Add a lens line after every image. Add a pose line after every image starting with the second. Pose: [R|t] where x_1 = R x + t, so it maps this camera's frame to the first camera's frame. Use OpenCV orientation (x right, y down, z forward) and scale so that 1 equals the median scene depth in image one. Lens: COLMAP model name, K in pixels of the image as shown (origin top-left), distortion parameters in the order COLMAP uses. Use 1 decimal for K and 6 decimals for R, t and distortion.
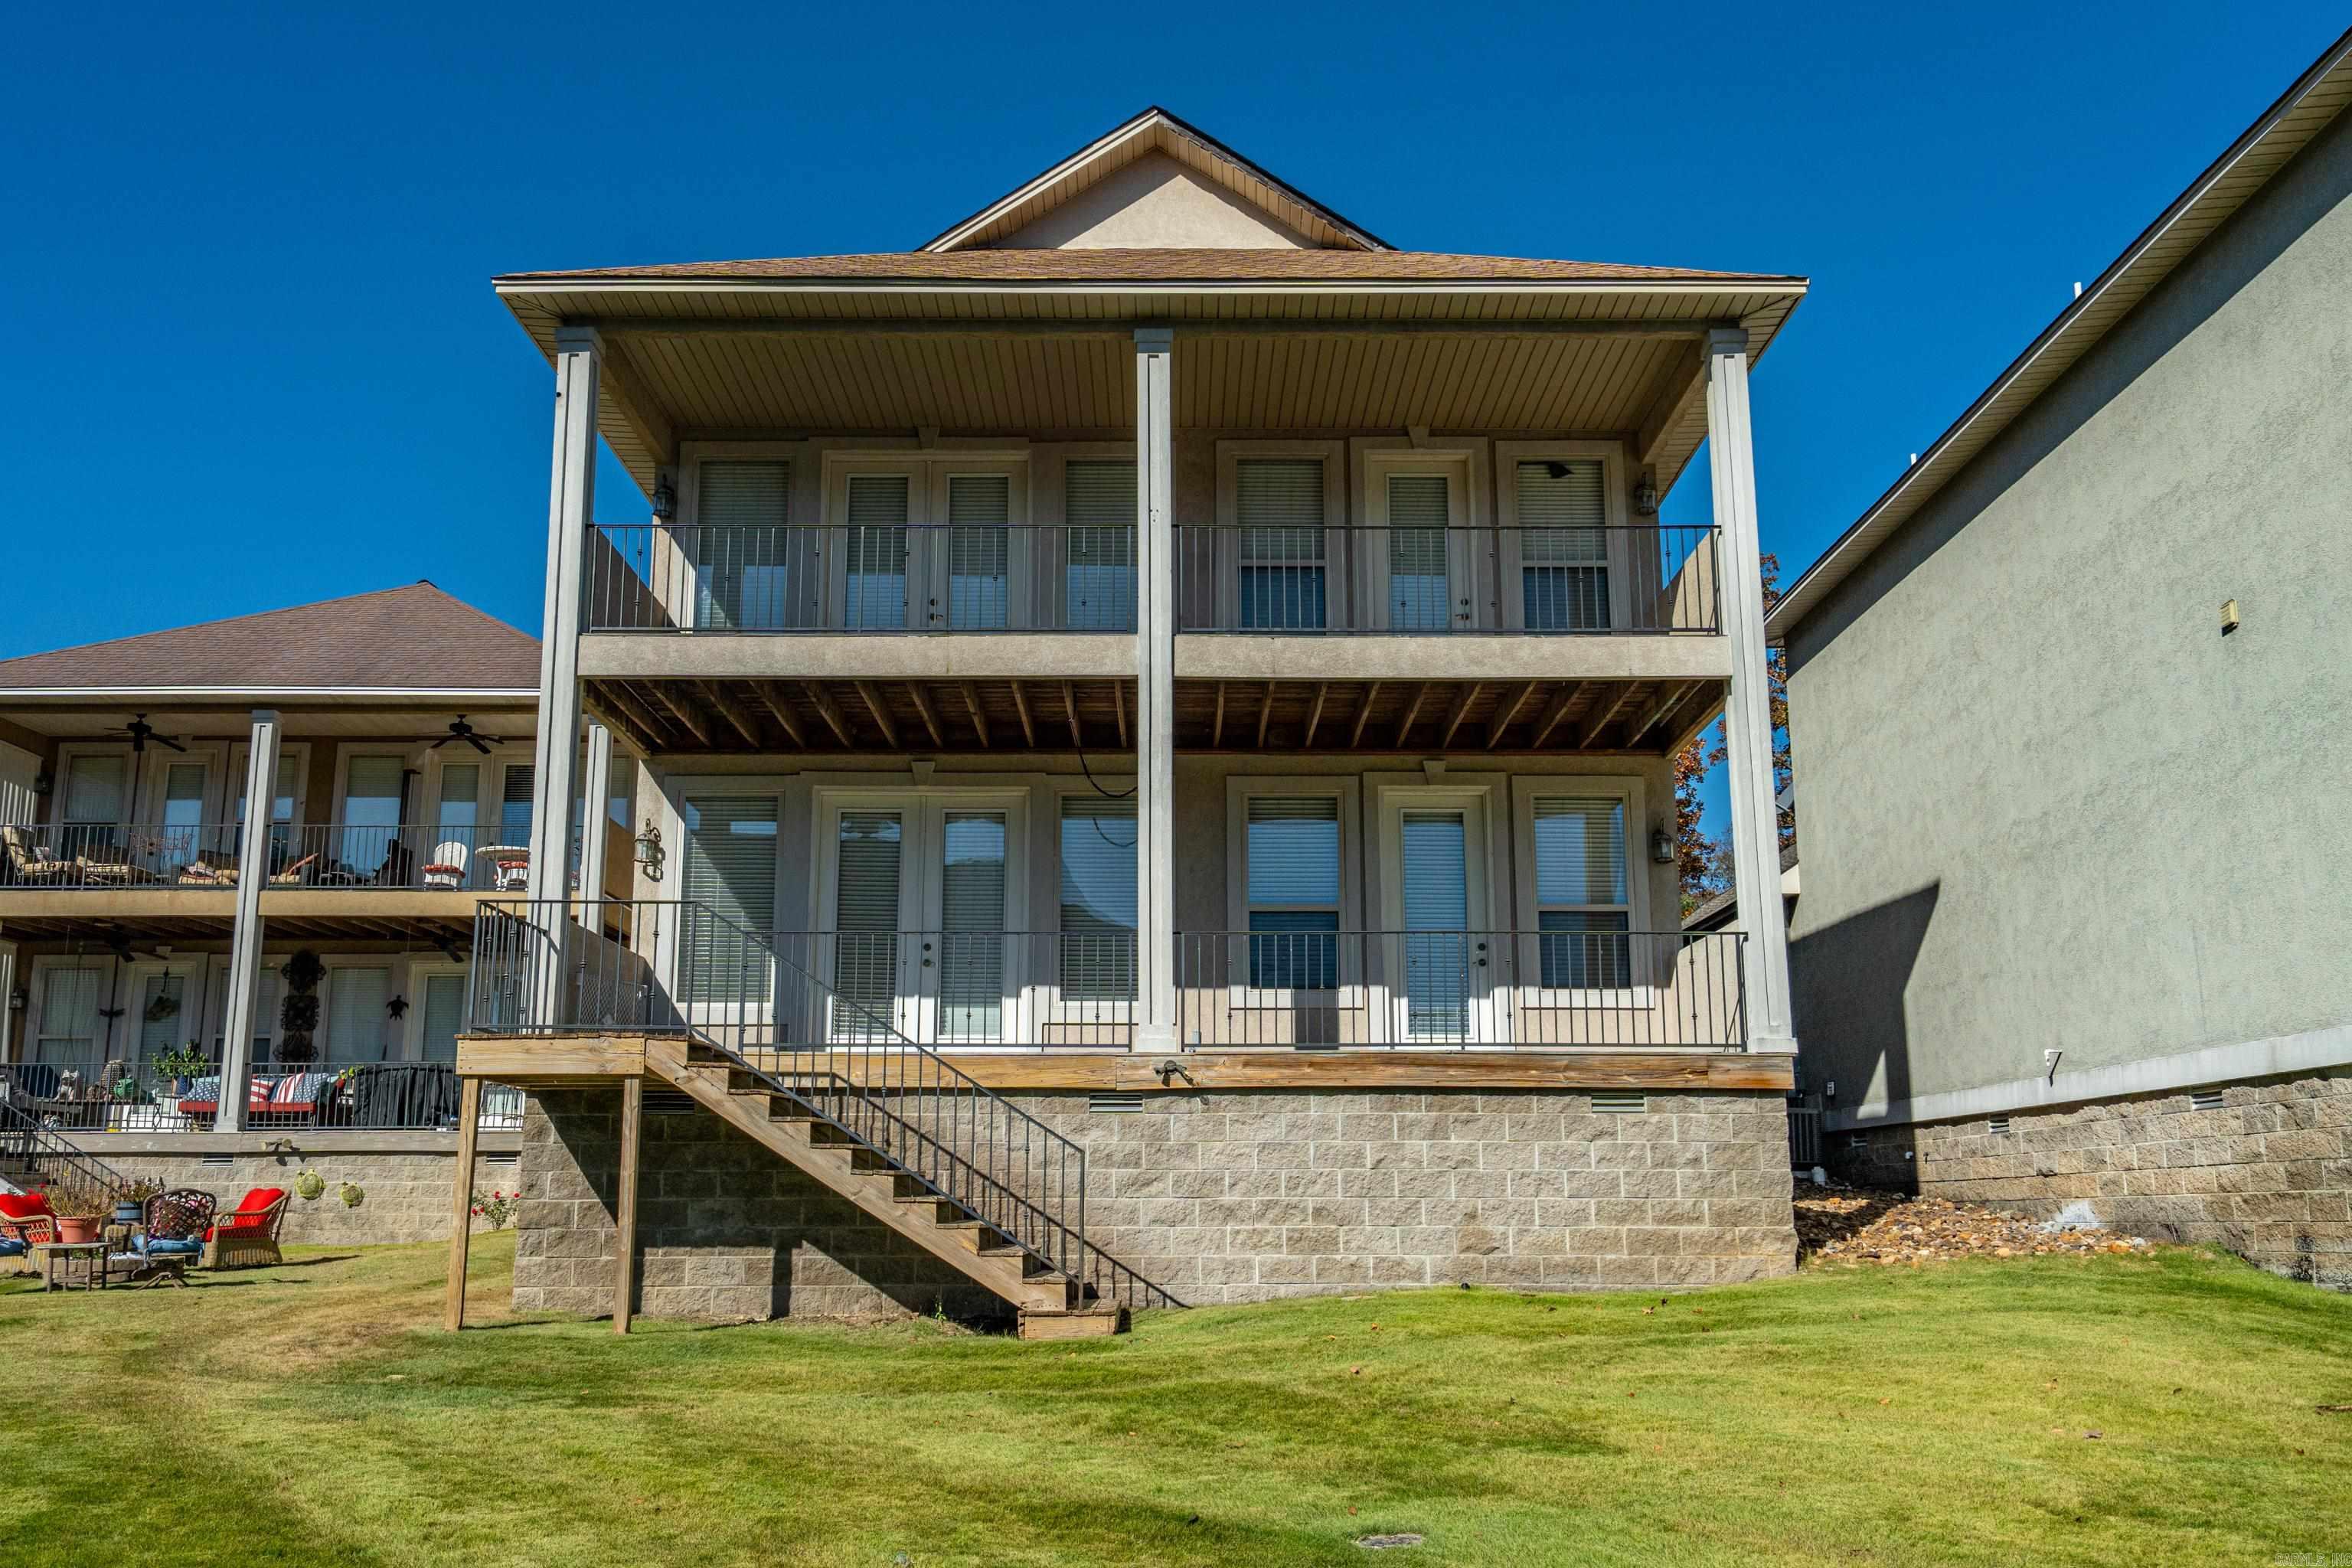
lens RADIAL K [[1763.5, 0, 1177.4], [0, 1763.5, 852.3], [0, 0, 1]] dist [-0.006920, -0.004115]
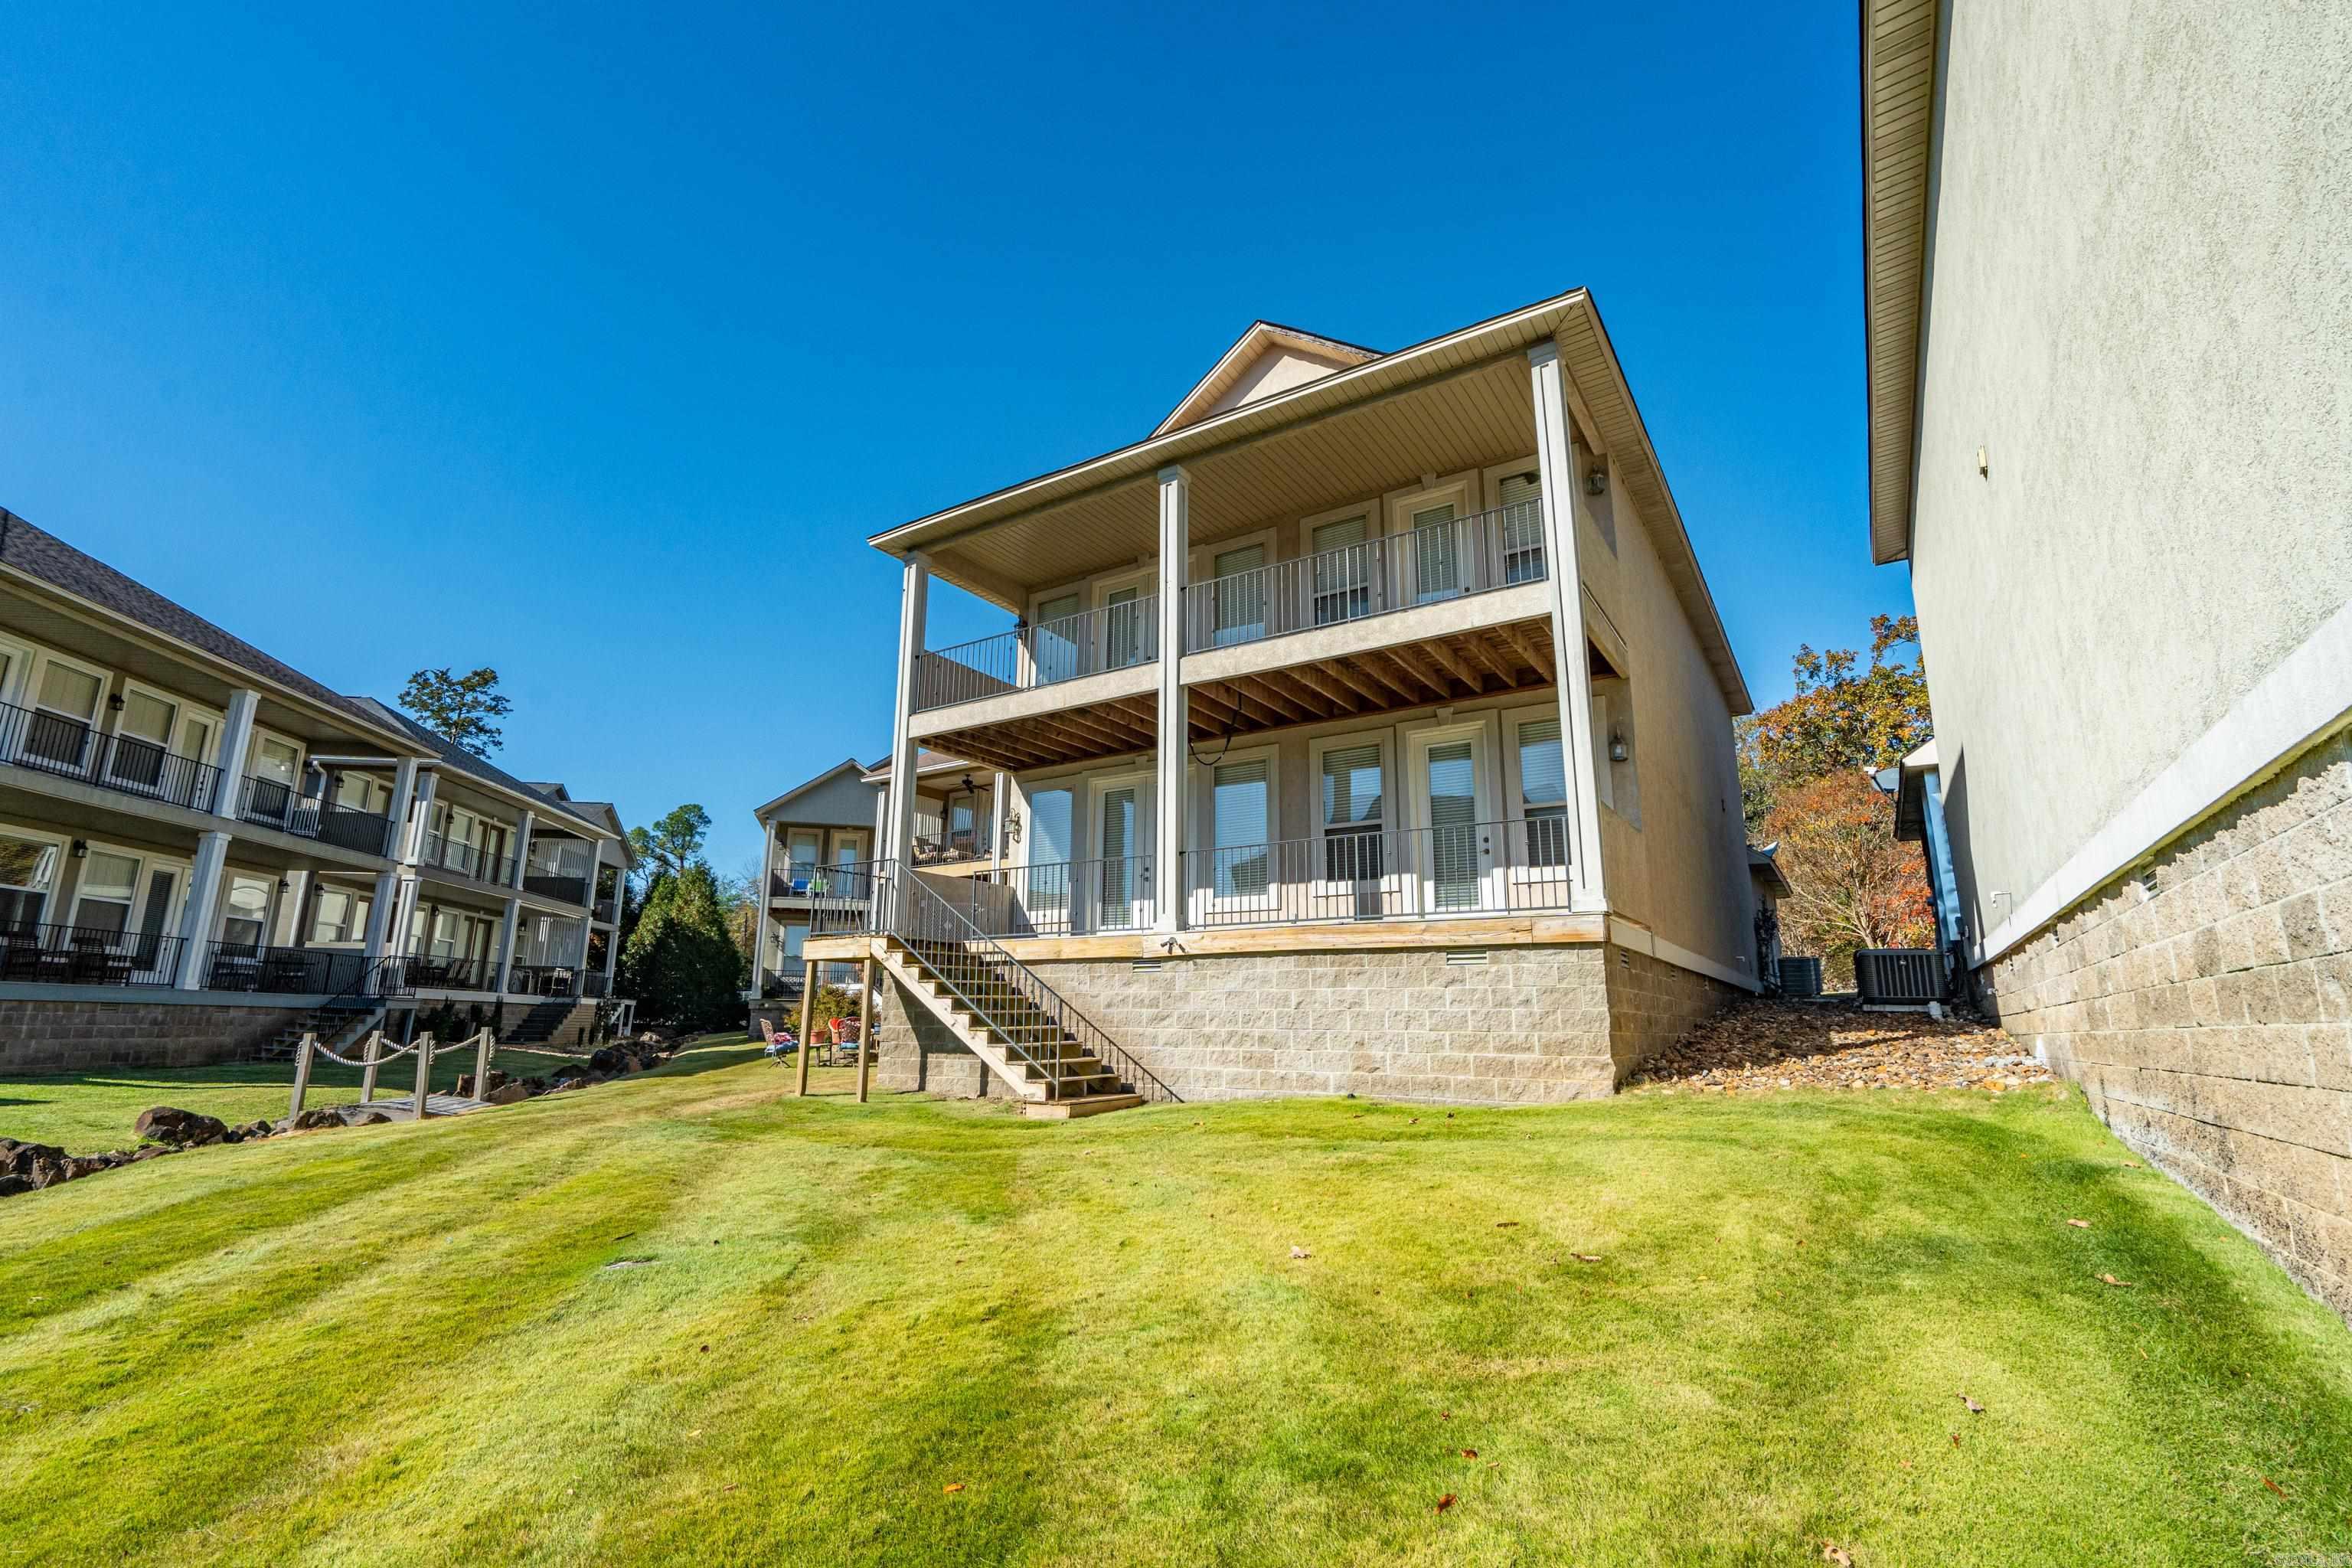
lens RADIAL K [[1060.7, 0, 1172.0], [0, 1060.7, 755.2], [0, 0, 1]] dist [-0.024275, -0.000007]
pose [[0.831841, -0.129436, -0.539710, 0.509119], [0.104461, 0.991559, -0.076798, 0.032744], [0.545095, 0.007506, 0.838341, 0.232238]]
